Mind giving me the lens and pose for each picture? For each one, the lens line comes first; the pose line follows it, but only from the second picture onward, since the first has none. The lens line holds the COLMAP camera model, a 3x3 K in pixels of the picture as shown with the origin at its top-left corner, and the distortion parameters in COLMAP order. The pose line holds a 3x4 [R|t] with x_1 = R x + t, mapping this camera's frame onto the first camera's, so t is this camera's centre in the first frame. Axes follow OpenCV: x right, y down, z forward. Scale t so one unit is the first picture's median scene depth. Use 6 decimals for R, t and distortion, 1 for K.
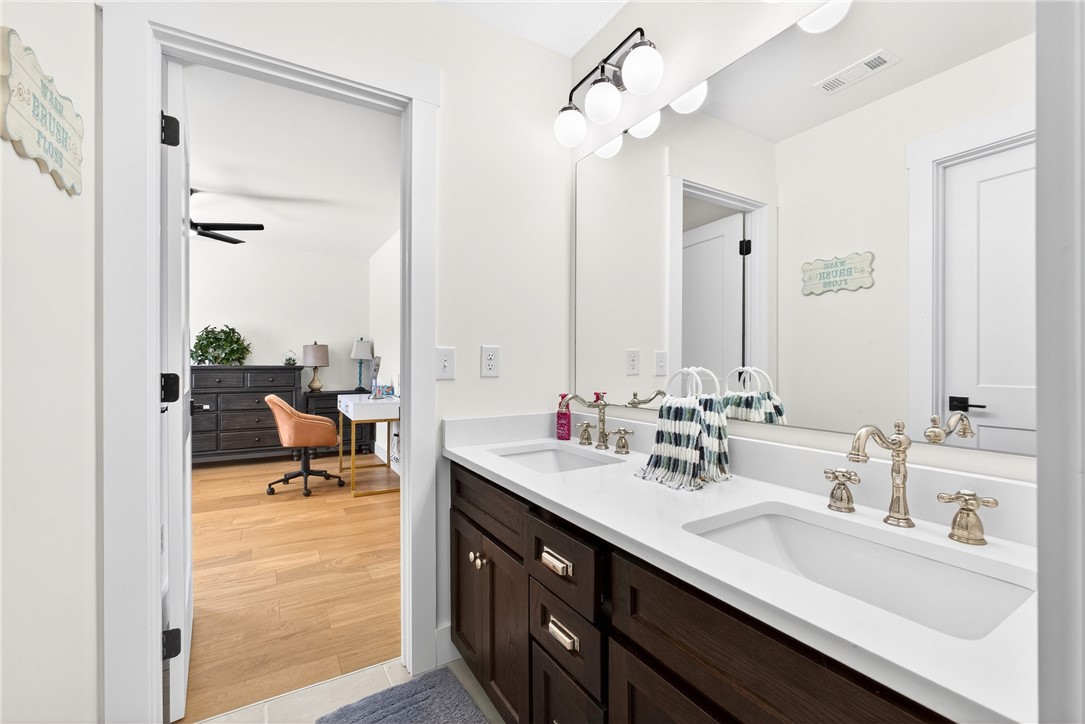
lens RADIAL K [[459.4, 0, 544.4], [0, 459.4, 362.0], [0, 0, 1]] dist [-0.017602, 0.005116]
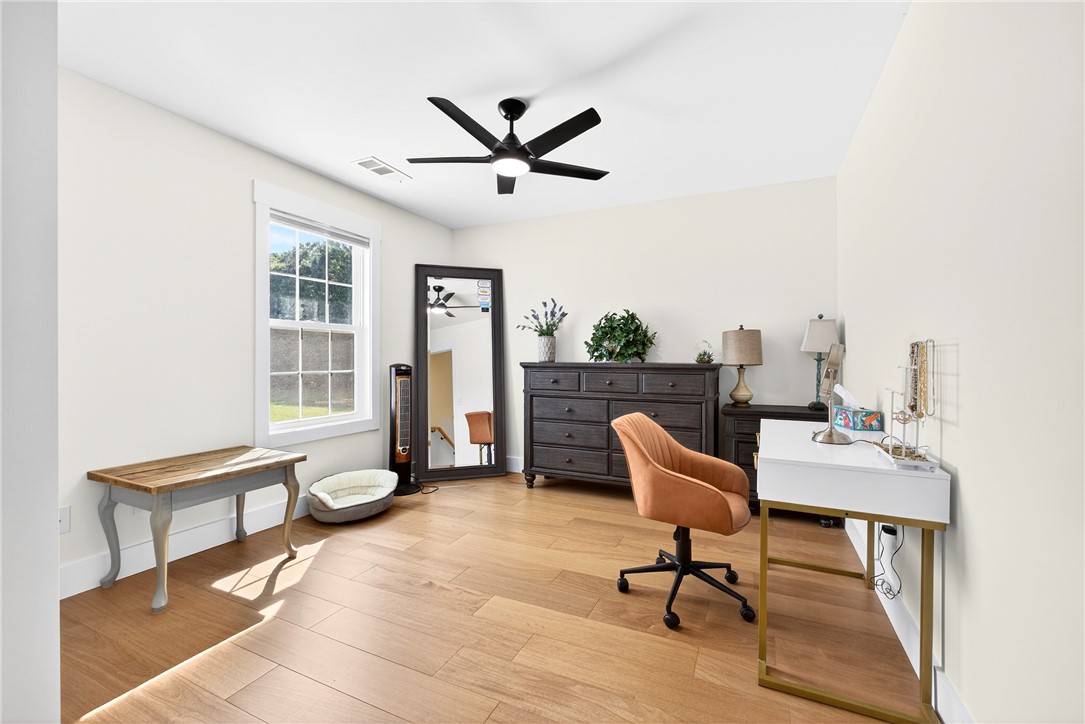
lens RADIAL K [[459.4, 0, 542.3], [0, 459.4, 359.2], [0, 0, 1]] dist [-0.017602, 0.005116]
pose [[0.557133, -0.001898, -0.830421, -0.143110], [0.000663, 0.999998, -0.001840, 0.002869], [0.830423, 0.000475, 0.557133, 0.468823]]
